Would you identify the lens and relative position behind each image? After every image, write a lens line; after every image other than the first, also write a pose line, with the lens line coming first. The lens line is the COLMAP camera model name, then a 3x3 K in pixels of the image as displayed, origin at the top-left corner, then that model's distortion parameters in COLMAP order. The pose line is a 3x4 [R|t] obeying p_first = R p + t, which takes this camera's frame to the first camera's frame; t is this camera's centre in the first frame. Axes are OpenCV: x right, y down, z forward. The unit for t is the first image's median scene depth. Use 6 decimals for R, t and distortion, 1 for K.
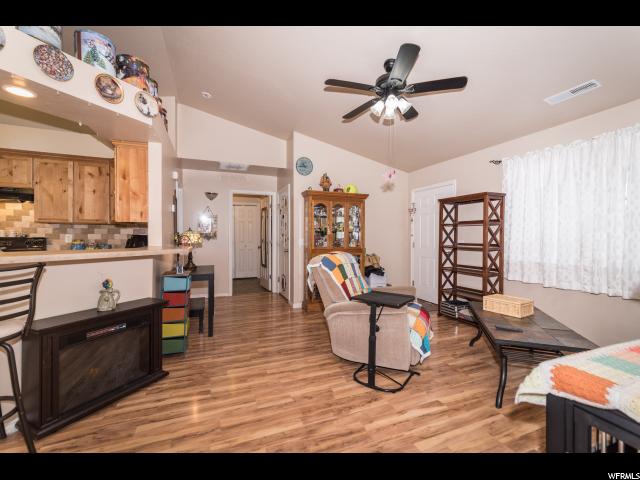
lens RADIAL K [[280.2, 0, 320.0], [0, 280.2, 240.0], [0, 0, 1]] dist [0.000185, -0.000006]
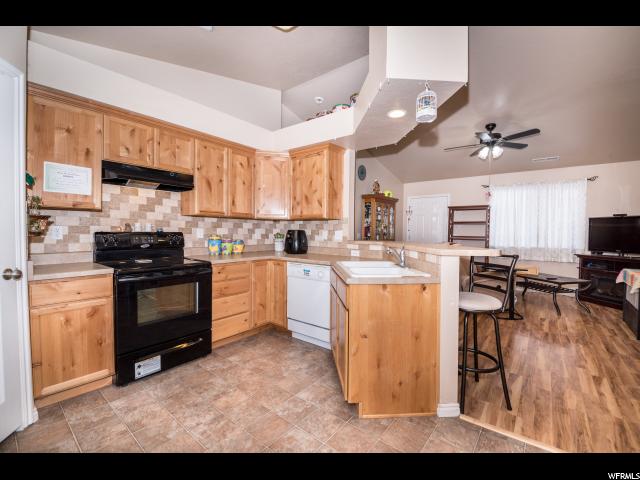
lens RADIAL K [[280.2, 0, 320.0], [0, 280.2, 240.0], [0, 0, 1]] dist [0.000185, -0.000006]
pose [[0.876636, -0.010033, 0.481050, -0.999699], [-0.000299, 0.999771, 0.021395, -0.003320], [-0.481155, -0.018899, 0.876432, 0.055555]]
